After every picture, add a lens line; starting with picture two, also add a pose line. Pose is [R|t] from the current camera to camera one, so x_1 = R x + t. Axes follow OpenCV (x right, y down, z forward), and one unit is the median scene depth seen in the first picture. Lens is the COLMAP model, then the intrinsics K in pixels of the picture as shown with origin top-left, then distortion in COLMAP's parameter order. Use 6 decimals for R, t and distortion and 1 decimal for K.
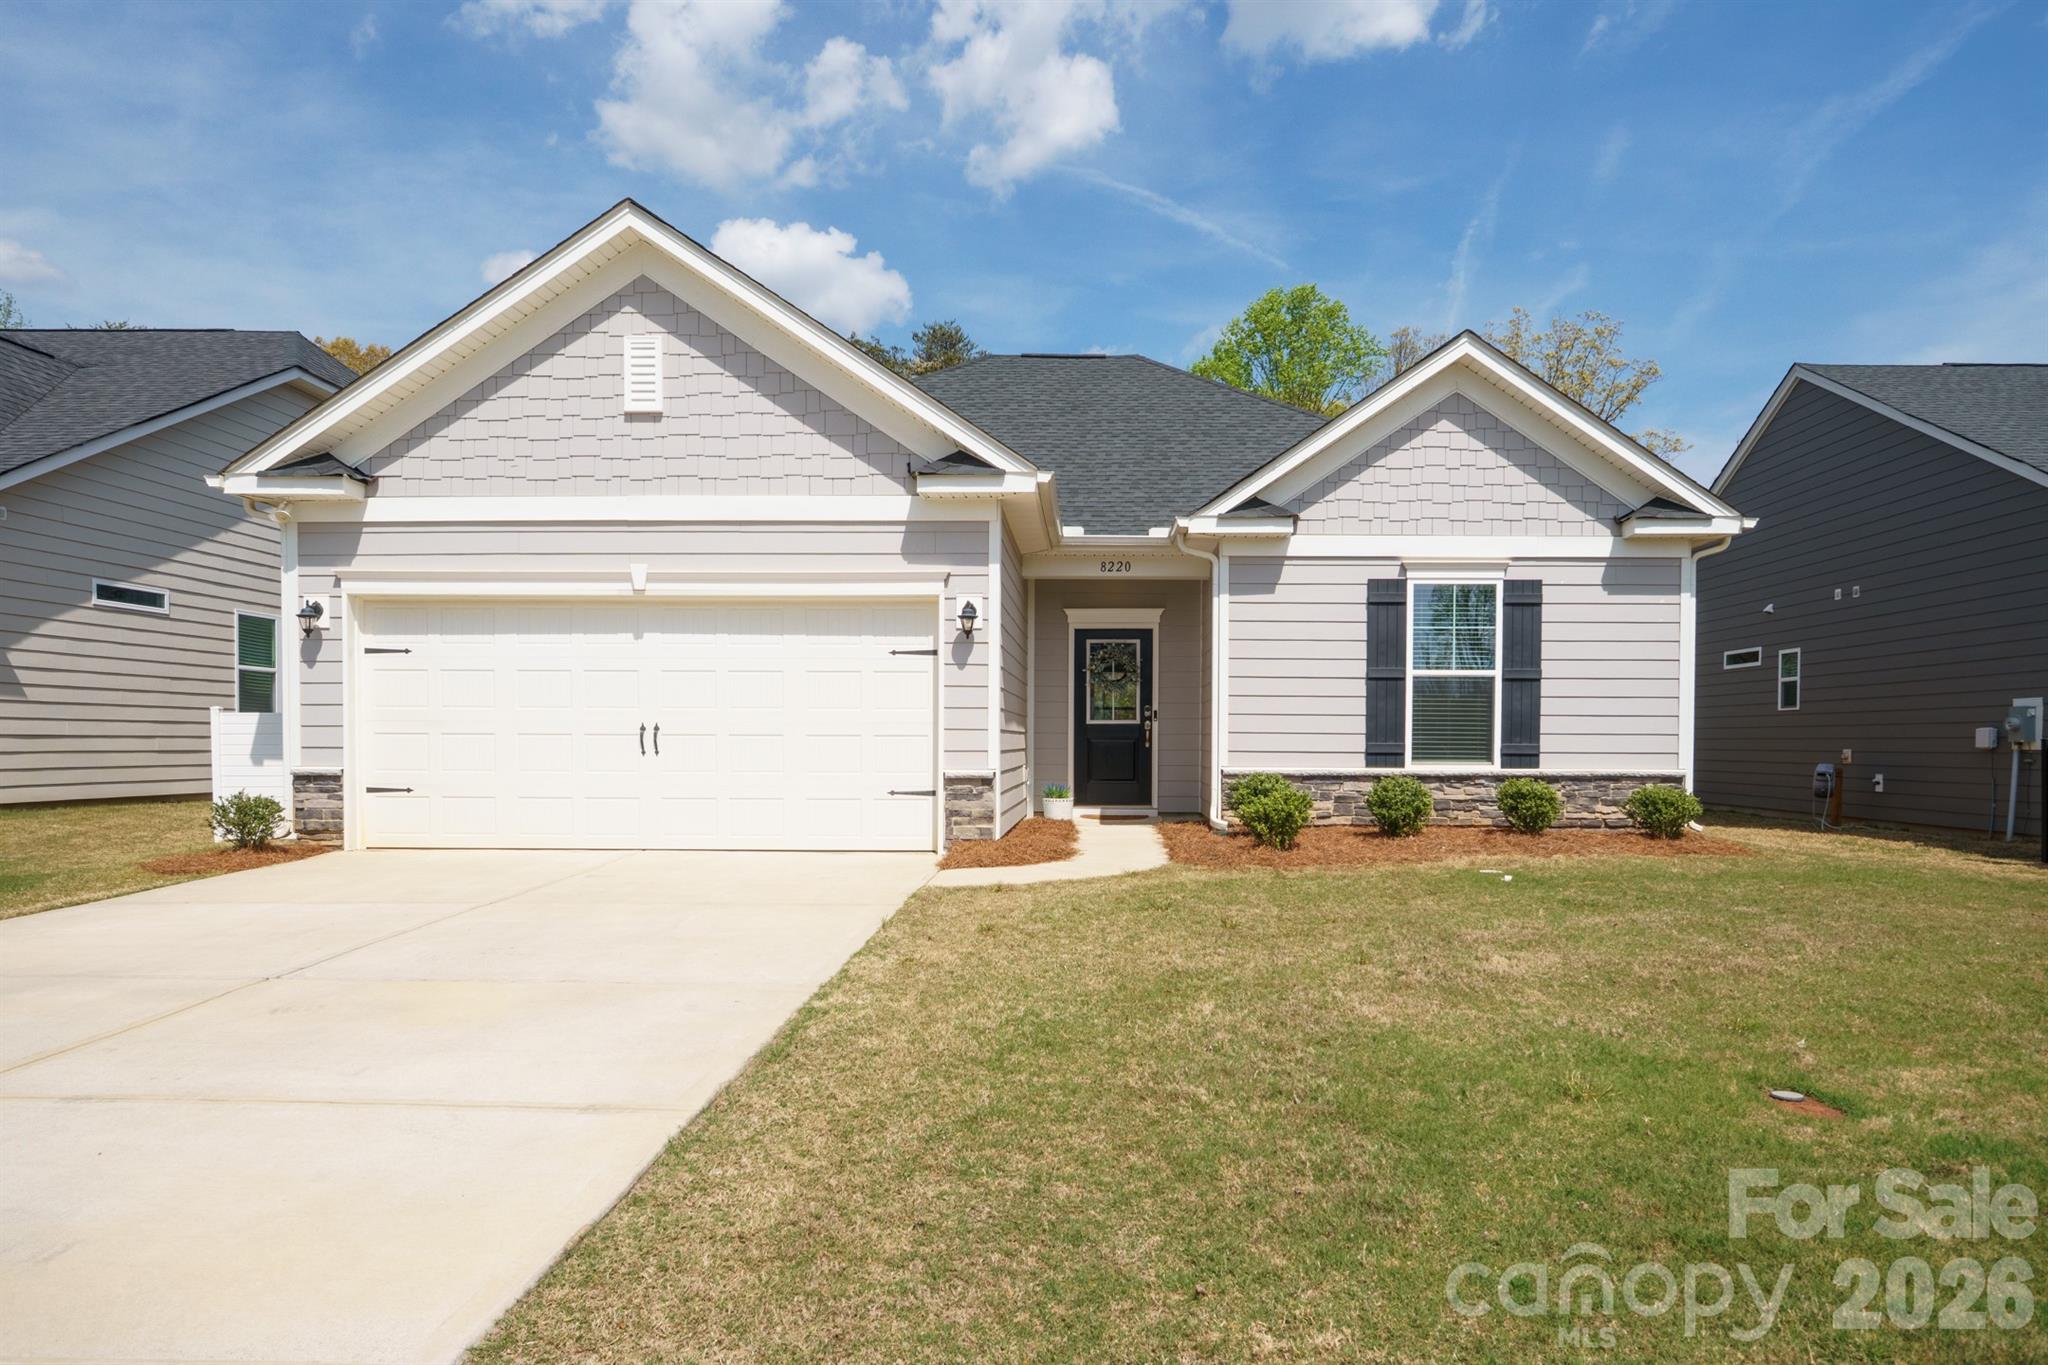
lens RADIAL K [[1308.3, 0, 1111.5], [0, 1308.3, 786.7], [0, 0, 1]] dist [-0.000124, -0.001490]
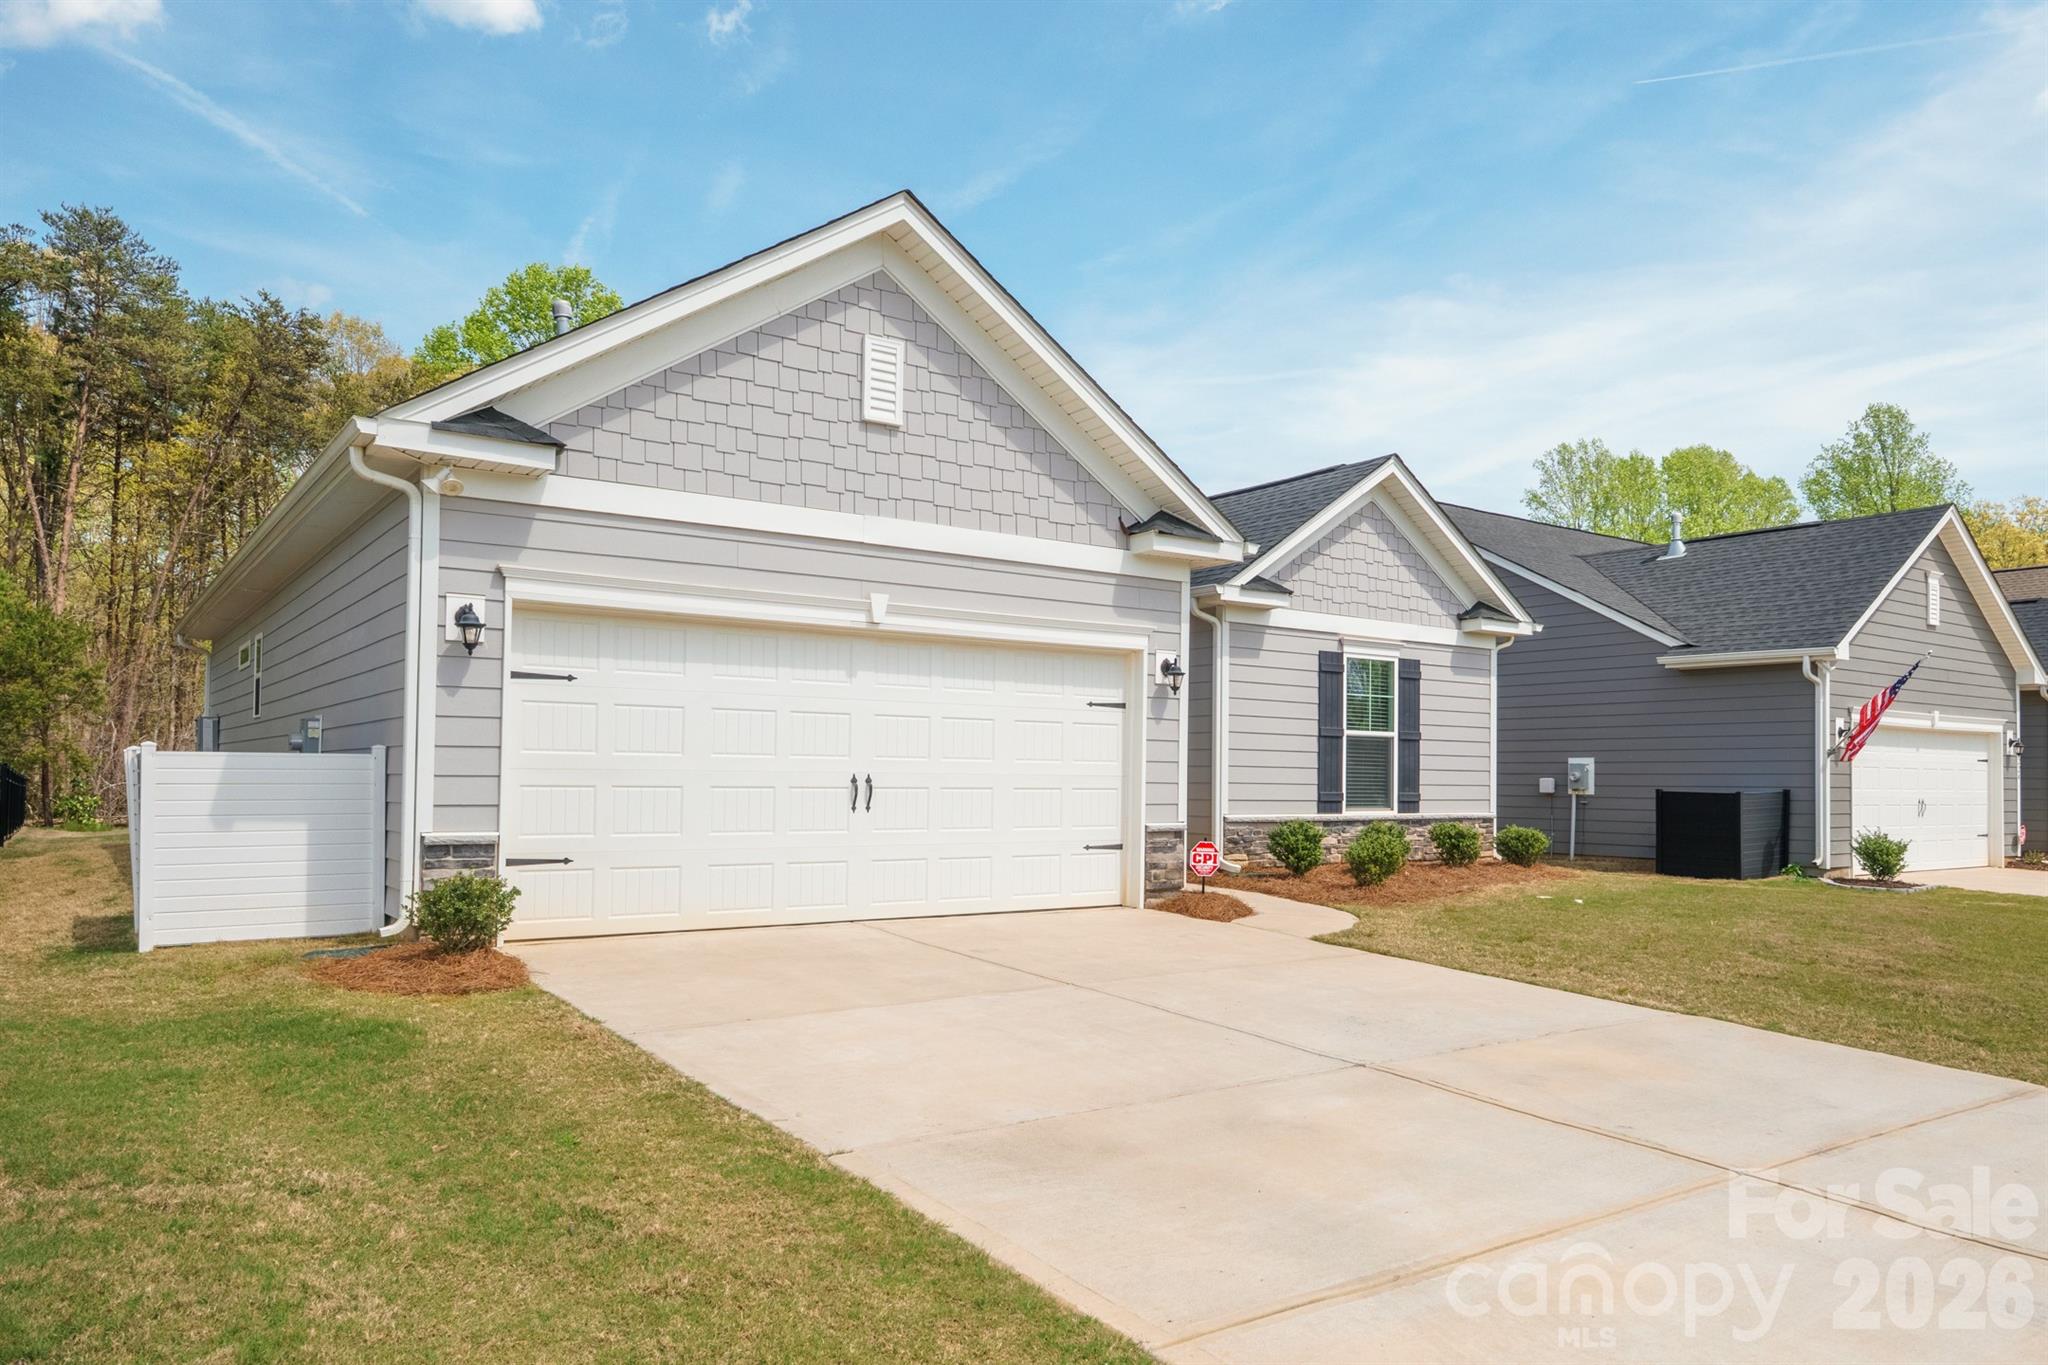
lens RADIAL K [[1367.1, 0, 1145.3], [0, 1367.1, 756.8], [0, 0, 1]] dist [-0.002805, 0.001336]
pose [[0.787738, 0.014104, 0.615849, -0.670095], [0.012869, 0.999143, -0.039343, -0.019347], [-0.615876, 0.038917, 0.786881, 0.148344]]
